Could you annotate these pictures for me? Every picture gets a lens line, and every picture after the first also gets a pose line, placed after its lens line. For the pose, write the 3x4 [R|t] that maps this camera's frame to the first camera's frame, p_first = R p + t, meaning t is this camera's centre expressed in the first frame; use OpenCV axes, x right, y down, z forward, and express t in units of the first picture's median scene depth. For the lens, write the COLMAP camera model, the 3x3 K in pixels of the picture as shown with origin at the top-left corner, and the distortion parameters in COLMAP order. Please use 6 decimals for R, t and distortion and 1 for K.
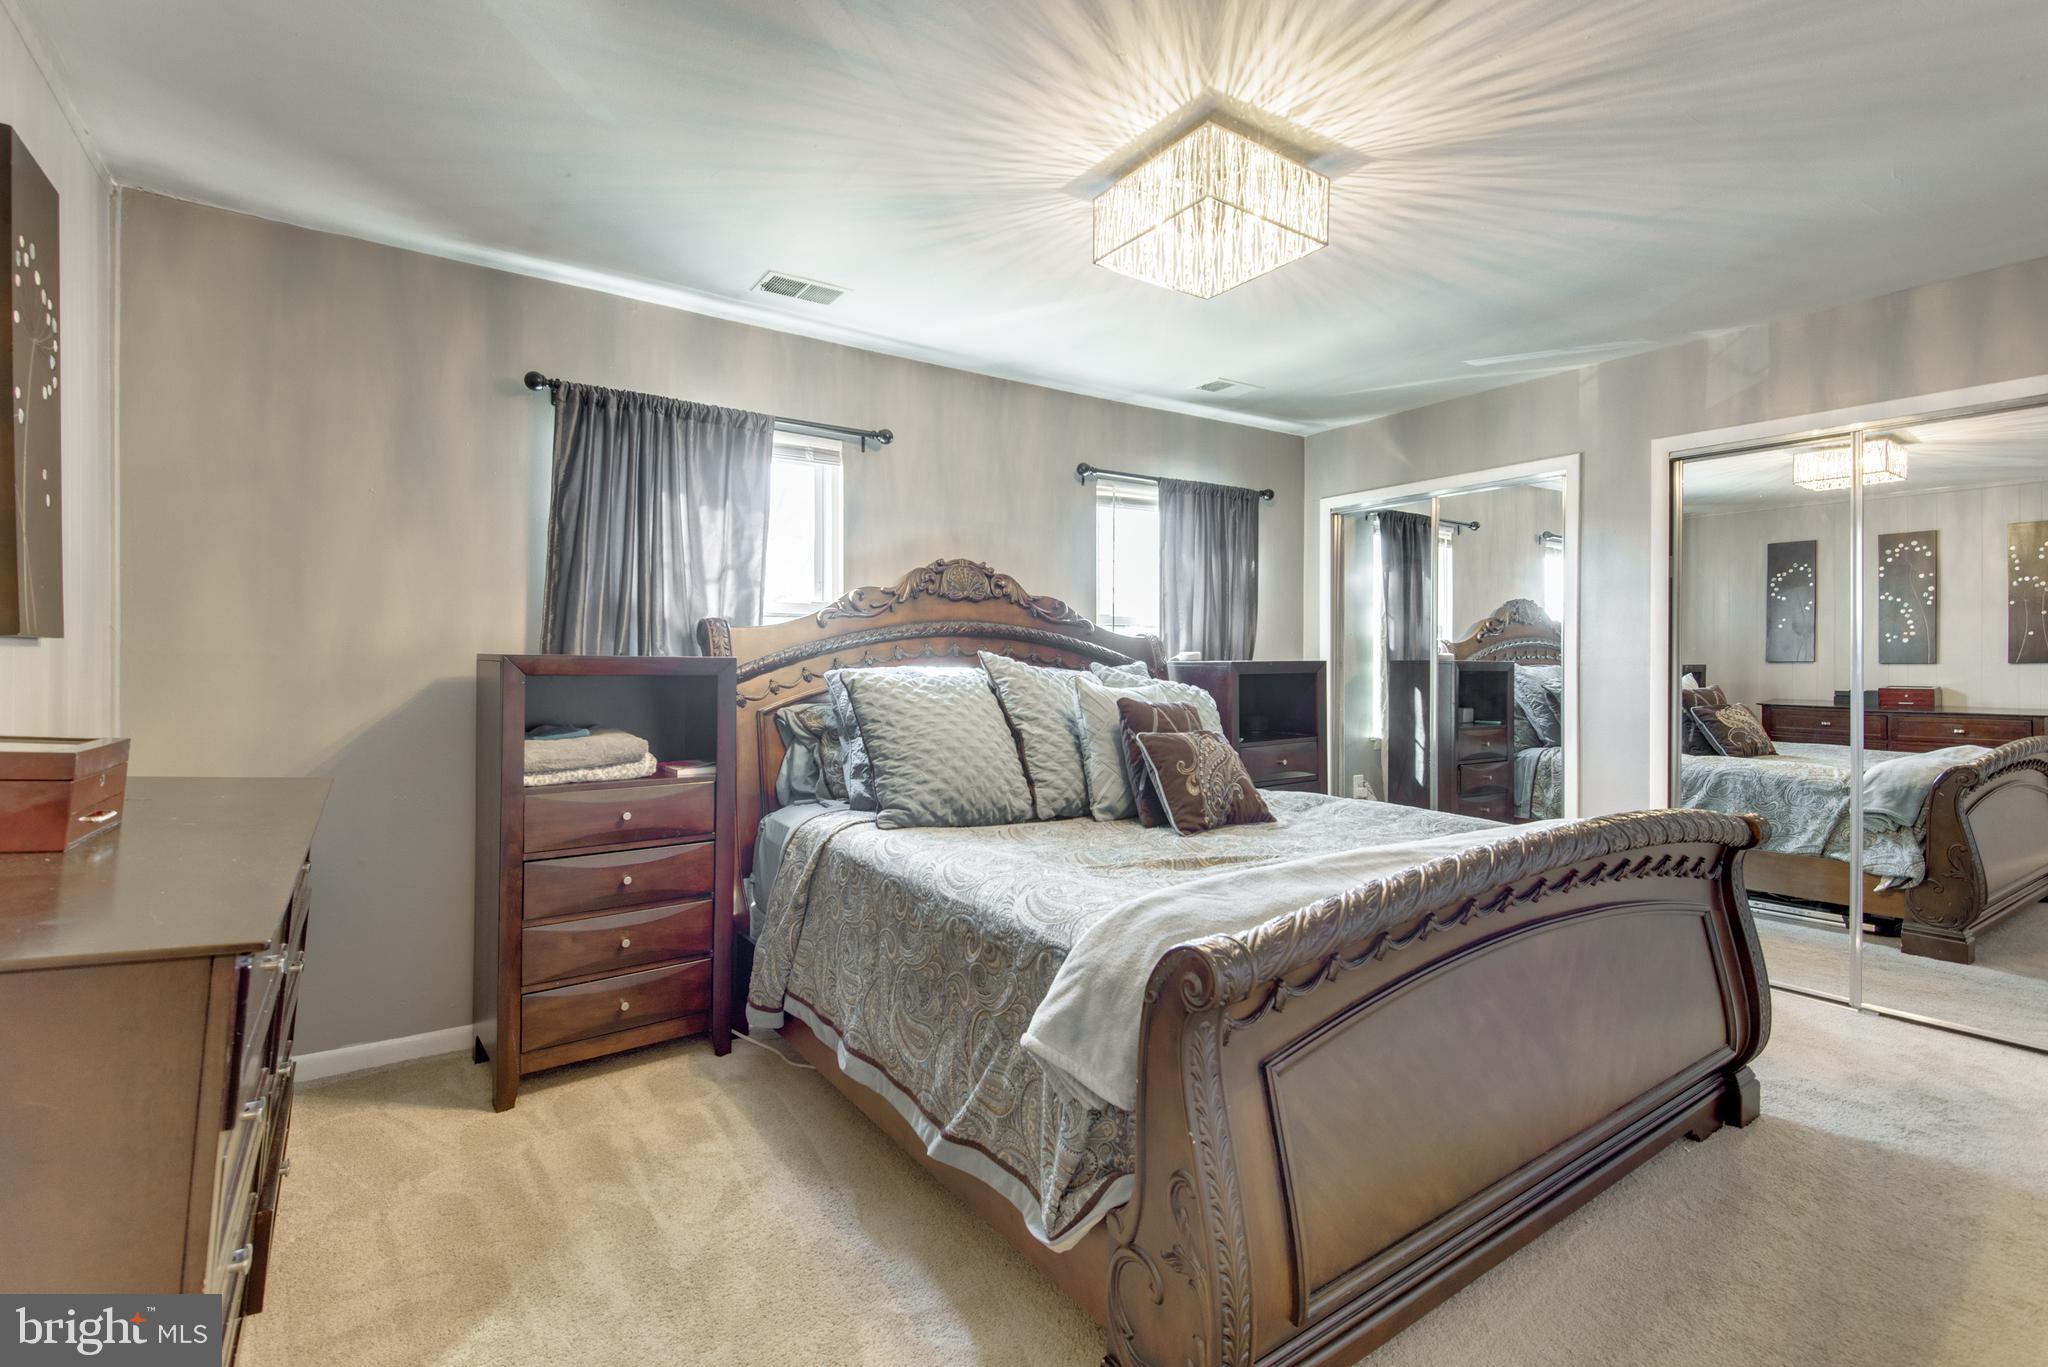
lens RADIAL K [[940.3, 0, 1014.2], [0, 940.3, 676.6], [0, 0, 1]] dist [0.016079, -0.007693]
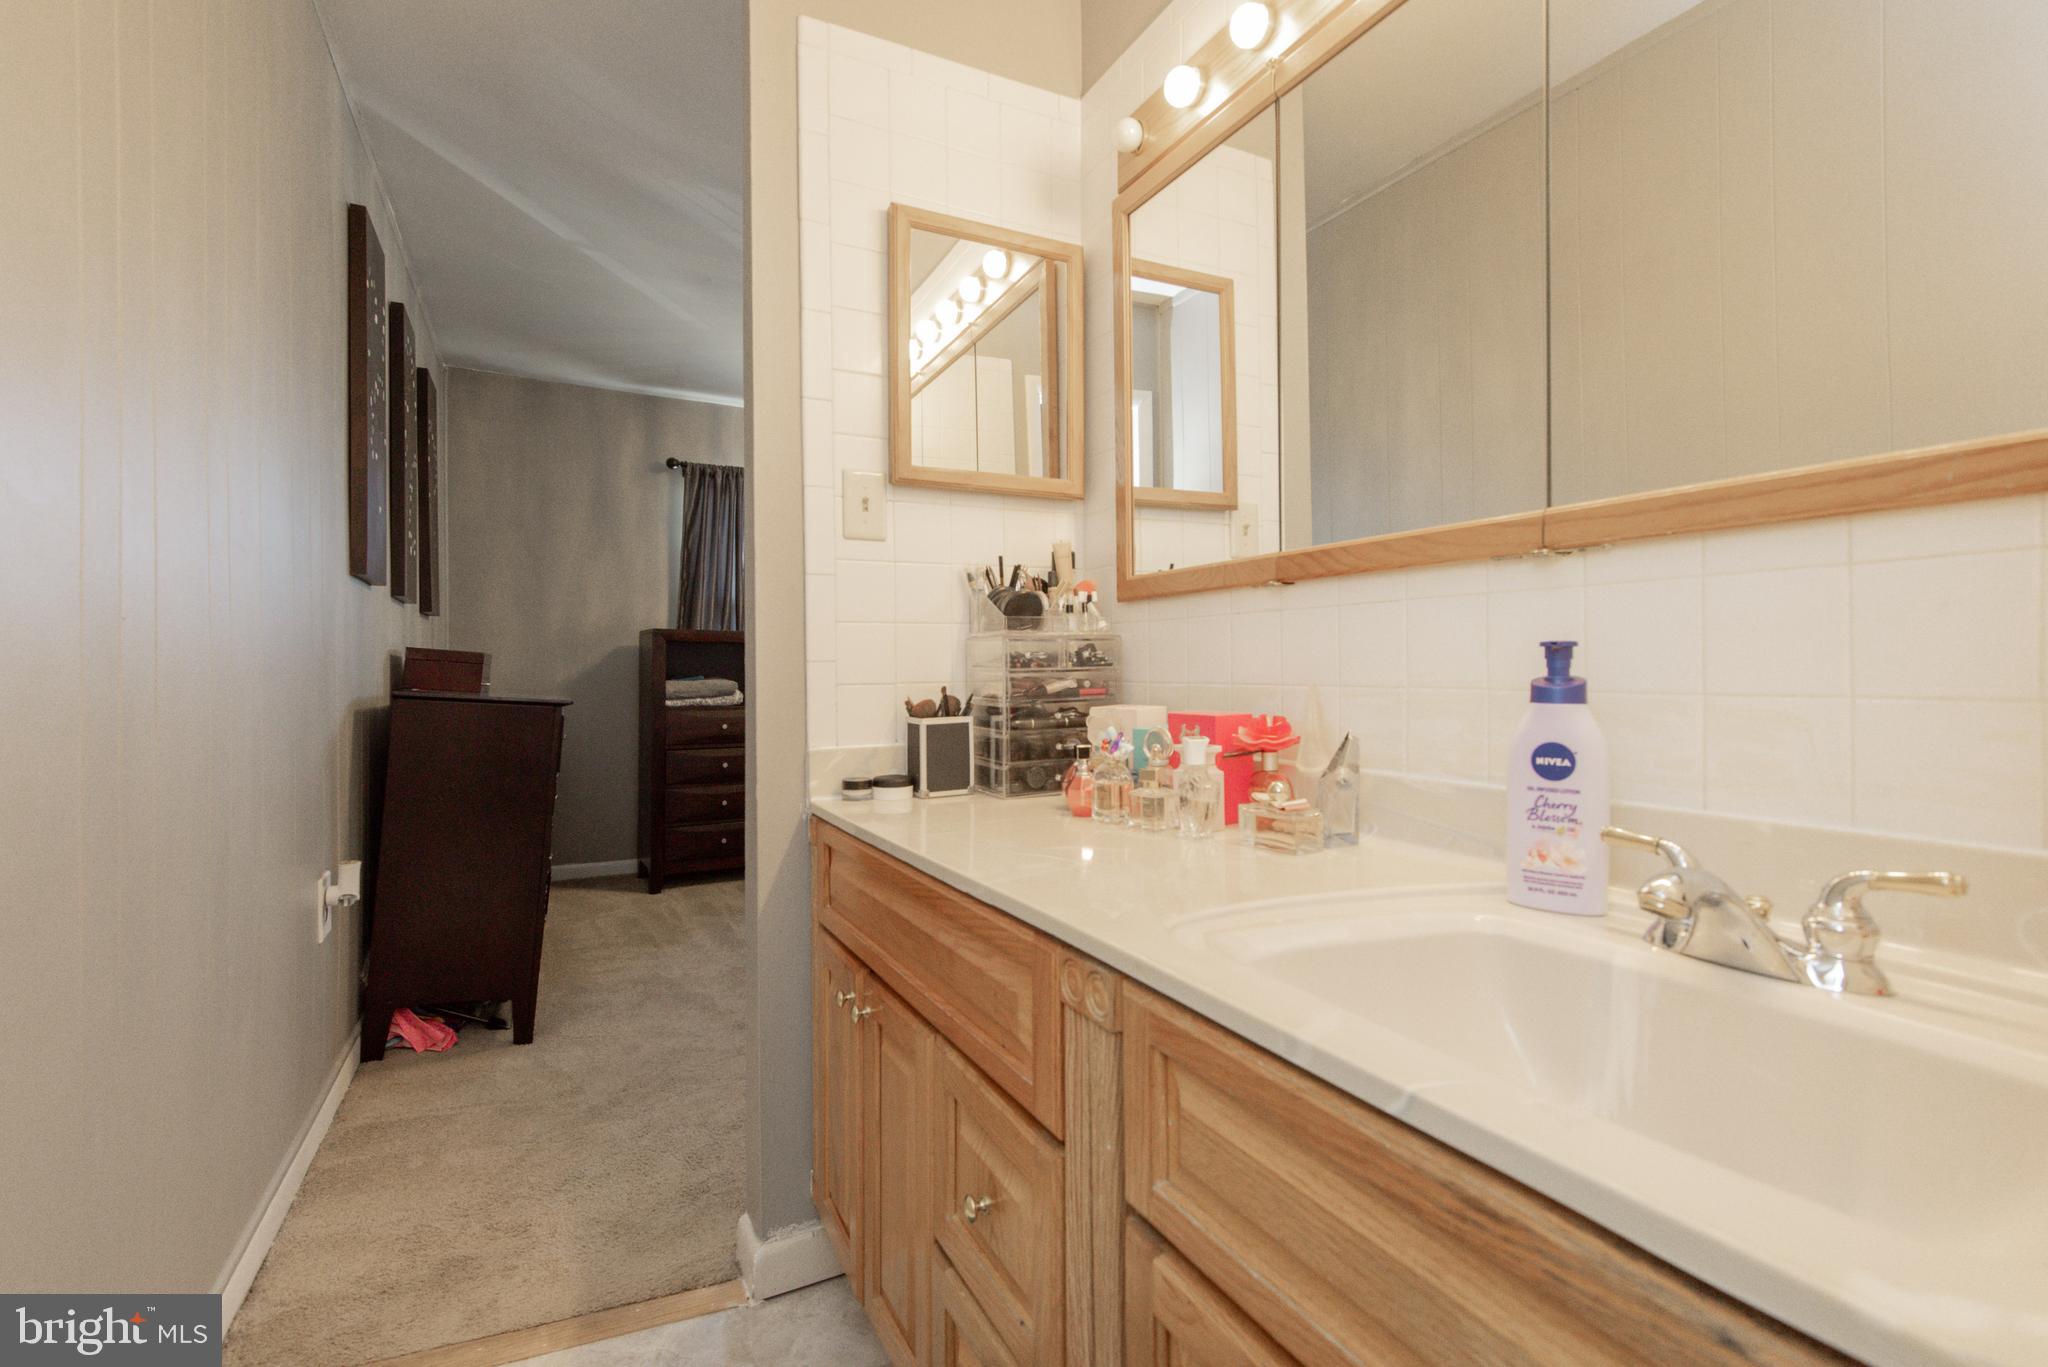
lens RADIAL K [[923.2, 0, 1036.0], [0, 923.2, 663.6], [0, 0, 1]] dist [0.004579, 0.000036]
pose [[0.994566, -0.002038, -0.104085, 0.291128], [0.002079, 0.999998, 0.000283, 0.034640], [0.104084, -0.000498, 0.994568, -0.538535]]
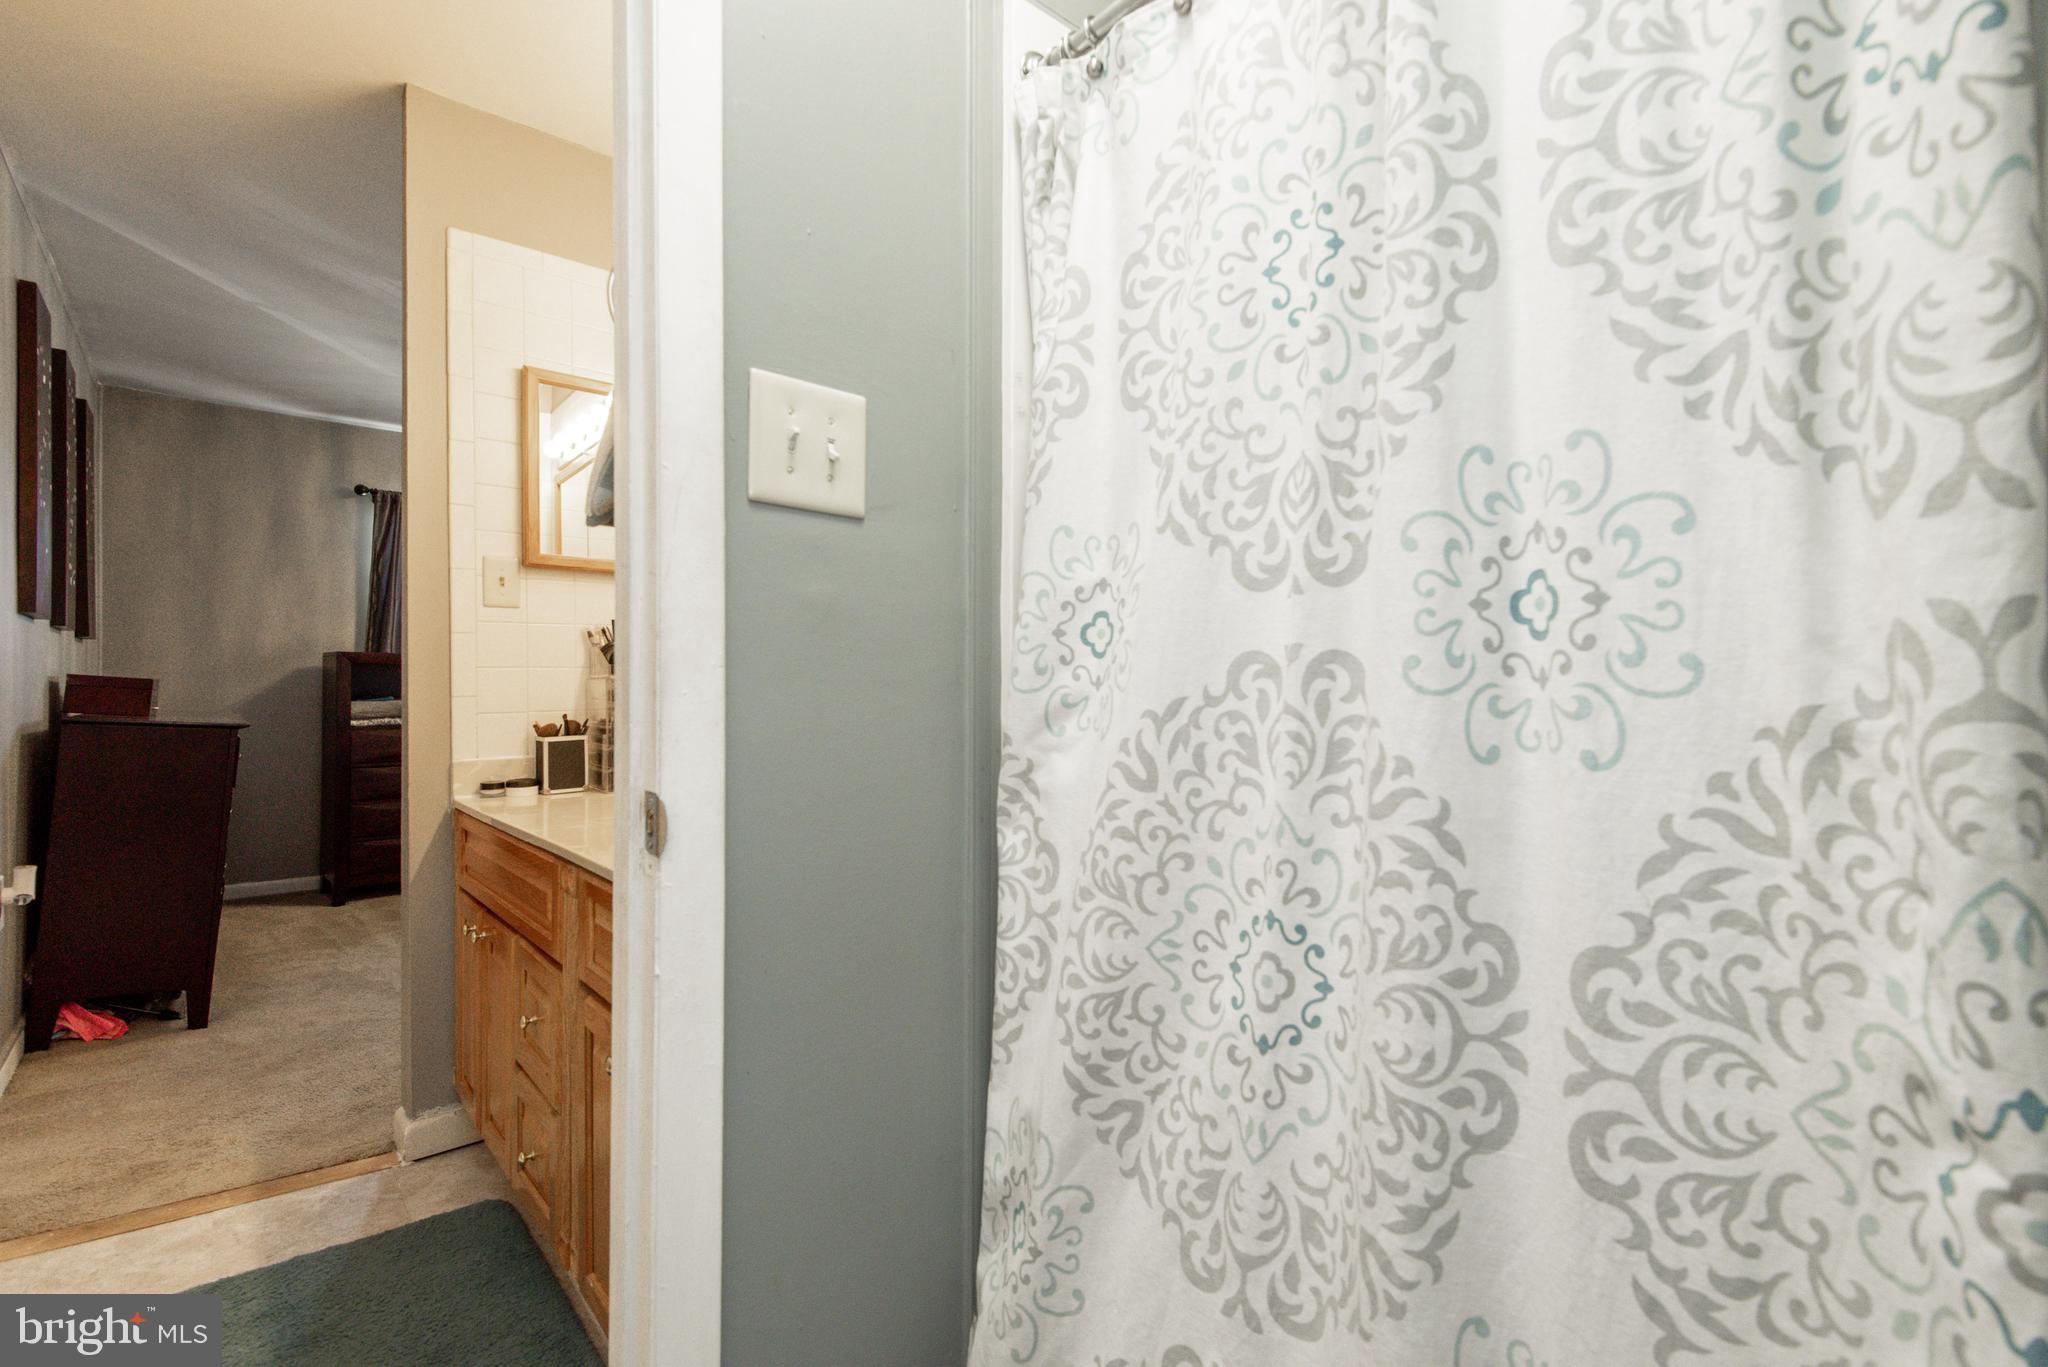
lens RADIAL K [[923.2, 0, 1012.4], [0, 923.2, 674.7], [0, 0, 1]] dist [0.004579, 0.000036]
pose [[0.992297, 0.001796, 0.123866, 0.453594], [-0.001631, 0.999998, -0.001432, 0.016181], [-0.123869, 0.001219, 0.992298, -0.803421]]
